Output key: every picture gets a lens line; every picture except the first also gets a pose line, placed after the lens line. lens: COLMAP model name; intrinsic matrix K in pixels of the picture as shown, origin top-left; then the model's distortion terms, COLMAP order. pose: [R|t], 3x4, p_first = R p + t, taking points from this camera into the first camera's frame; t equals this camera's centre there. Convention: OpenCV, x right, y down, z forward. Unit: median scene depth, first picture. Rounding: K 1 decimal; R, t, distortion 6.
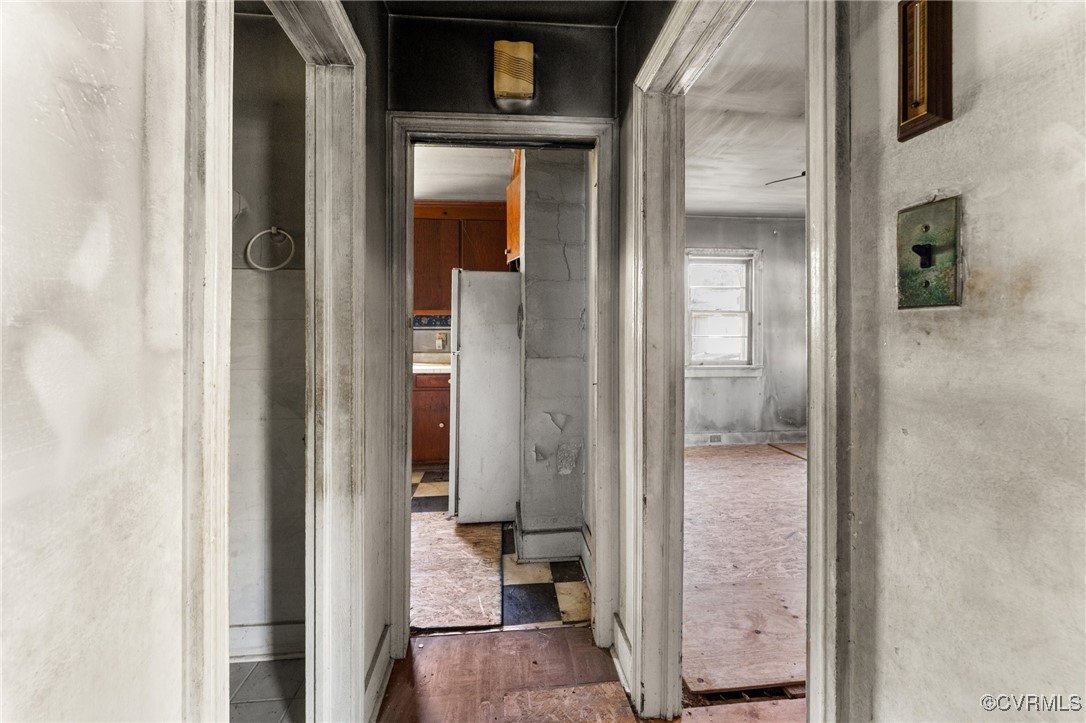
lens RADIAL K [[456.9, 0, 543.1], [0, 456.9, 323.6], [0, 0, 1]] dist [0.003230, 0.000418]
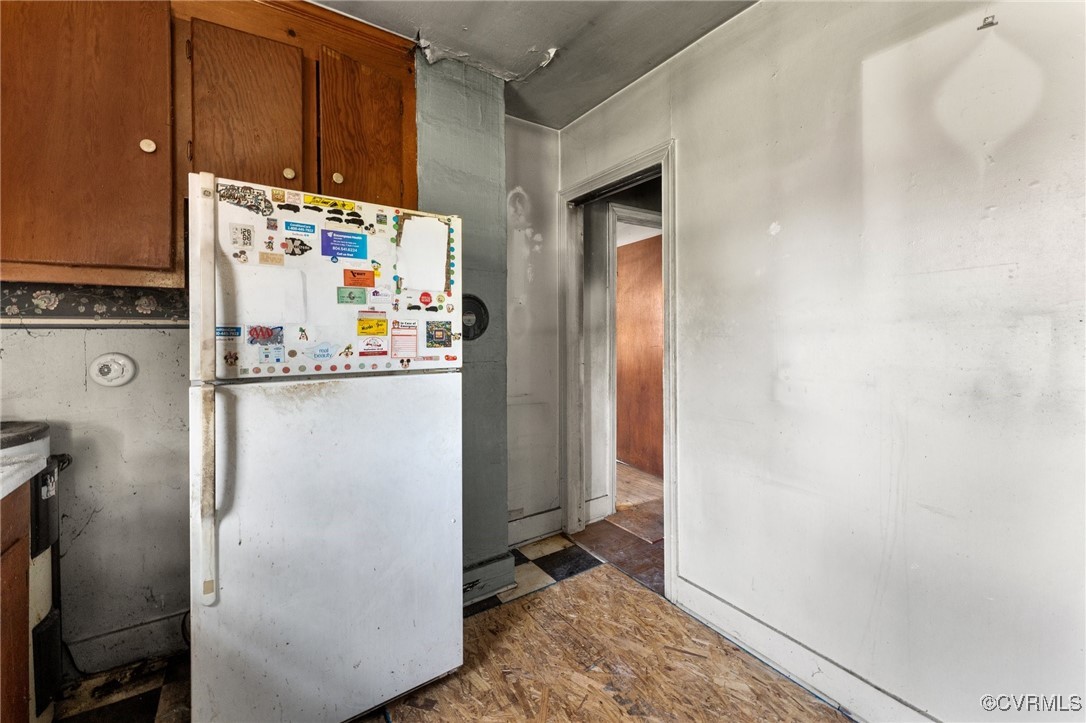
lens RADIAL K [[443.8, 0, 539.3], [0, 443.8, 327.4], [0, 0, 1]] dist [-0.000382, 0.000257]
pose [[-0.473195, 0.002157, 0.880955, -0.953432], [-0.001210, 0.999994, -0.003098, 0.017850], [-0.880957, -0.002532, -0.473190, 1.545107]]
